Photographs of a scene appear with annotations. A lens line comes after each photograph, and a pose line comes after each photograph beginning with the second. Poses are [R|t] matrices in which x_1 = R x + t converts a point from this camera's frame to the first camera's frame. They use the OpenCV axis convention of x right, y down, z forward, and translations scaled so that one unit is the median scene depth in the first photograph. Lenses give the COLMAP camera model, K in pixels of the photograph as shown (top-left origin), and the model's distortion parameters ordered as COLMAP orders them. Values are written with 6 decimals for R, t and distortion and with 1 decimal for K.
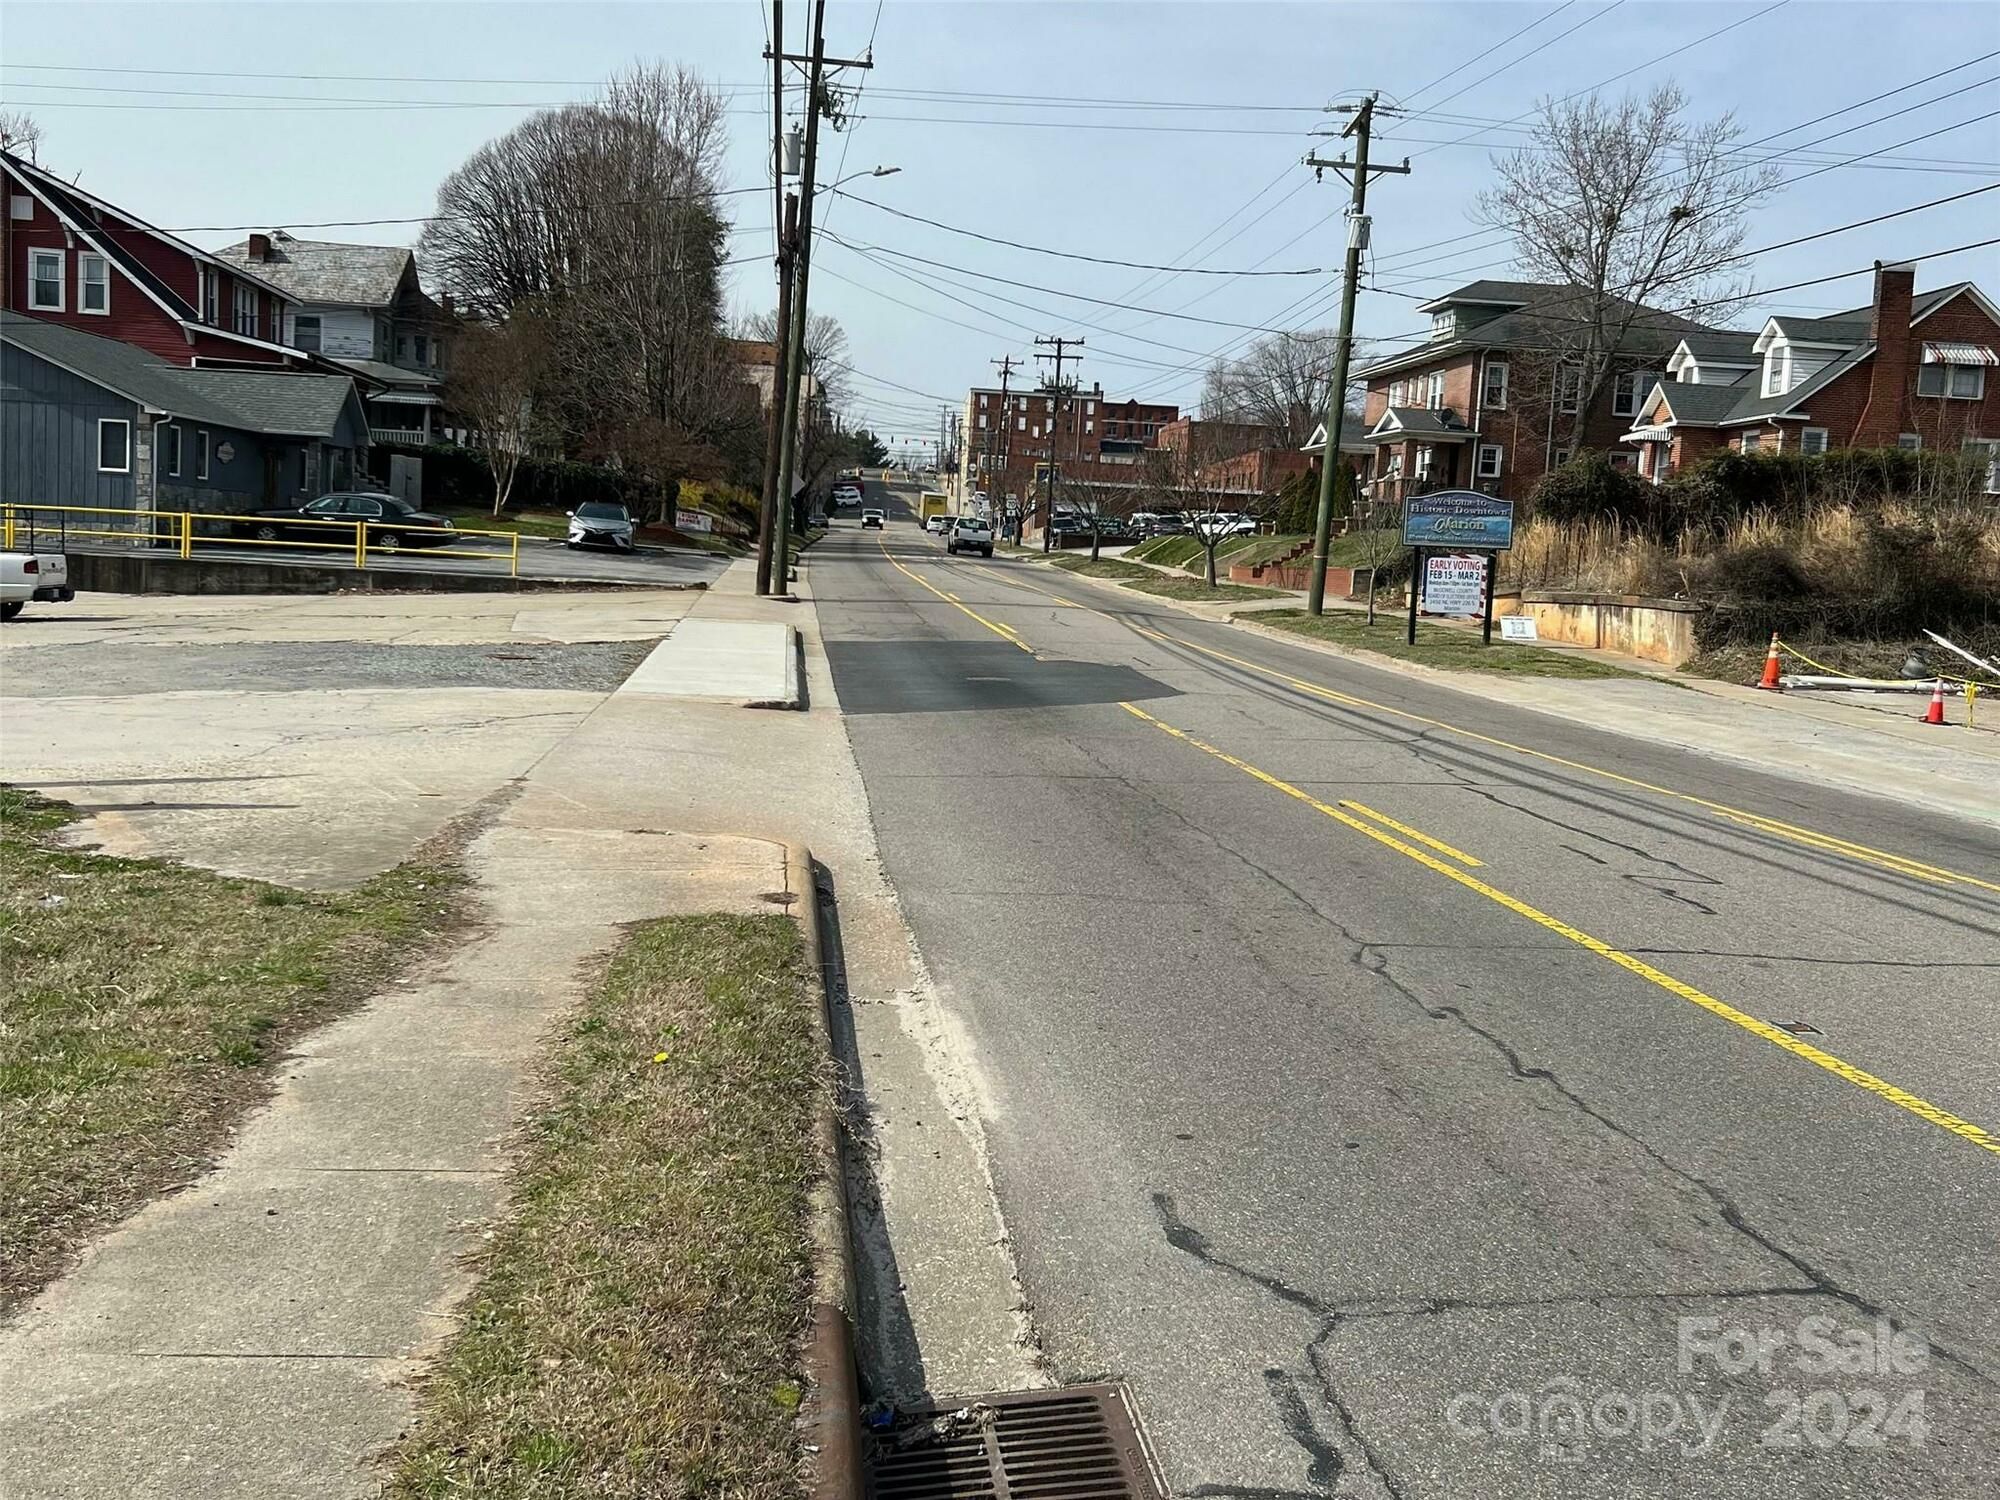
lens RADIAL K [[1498.2, 0, 1000.0], [0, 1498.2, 750.0], [0, 0, 1]] dist [0.033778, 0.000161]
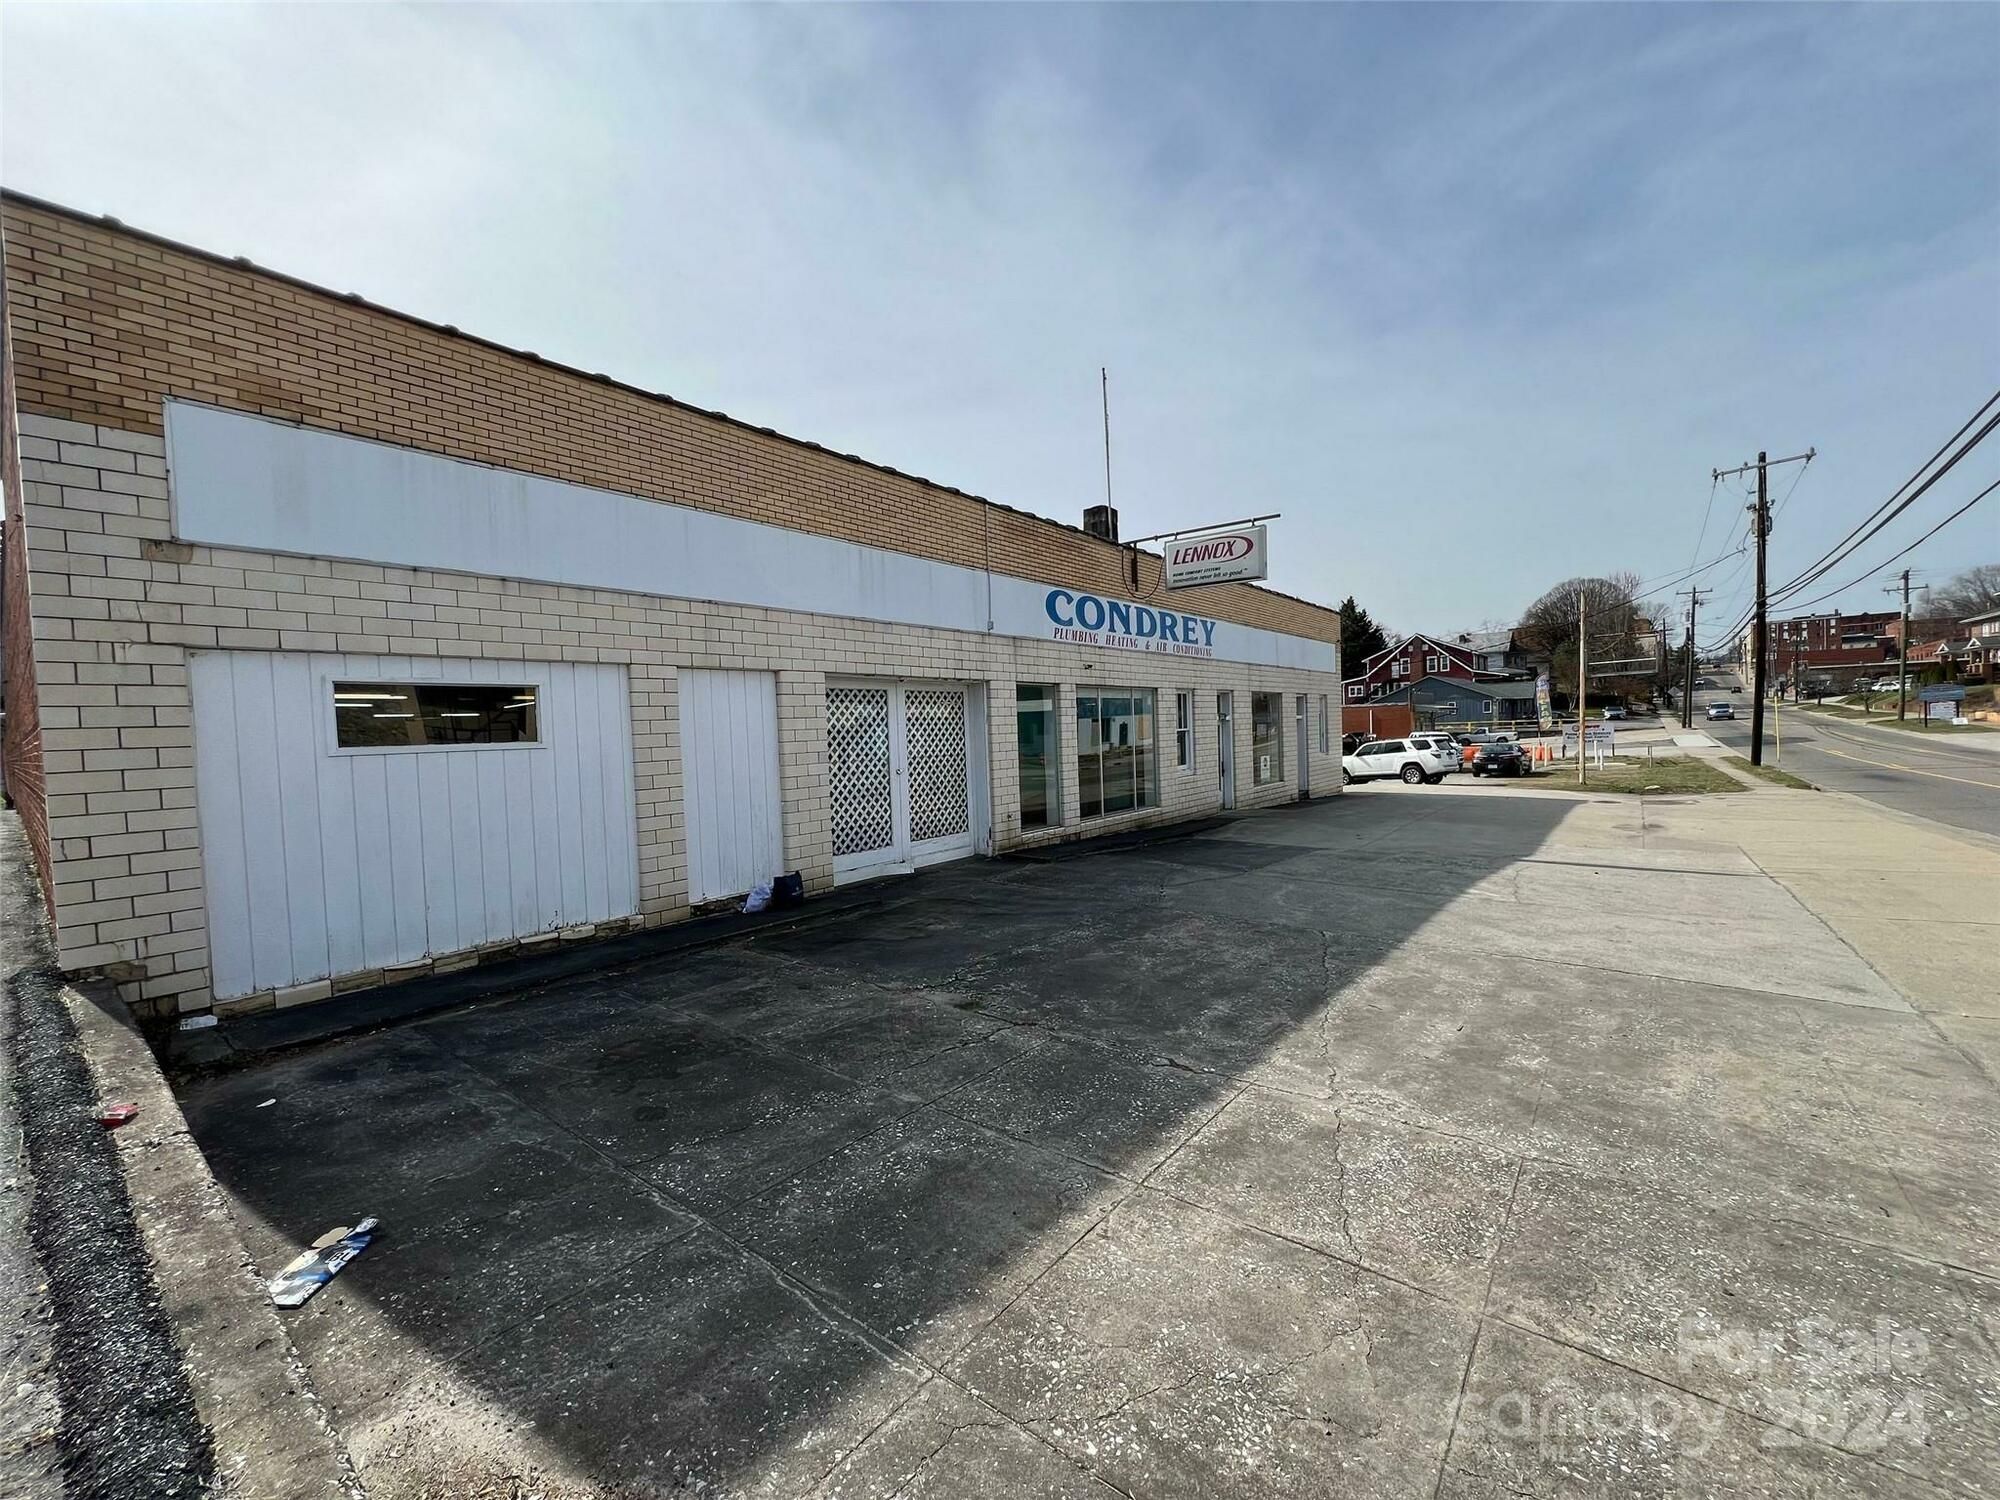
lens RADIAL K [[810.2, 0, 1000.0], [0, 810.2, 750.0], [0, 0, 1]] dist [-0.000394, 0.000164]
pose [[0.713828, -0.061261, -0.697637, 0.020117], [-0.005802, 0.995615, -0.093363, 0.091183], [0.700298, 0.070693, 0.710342, -0.997153]]
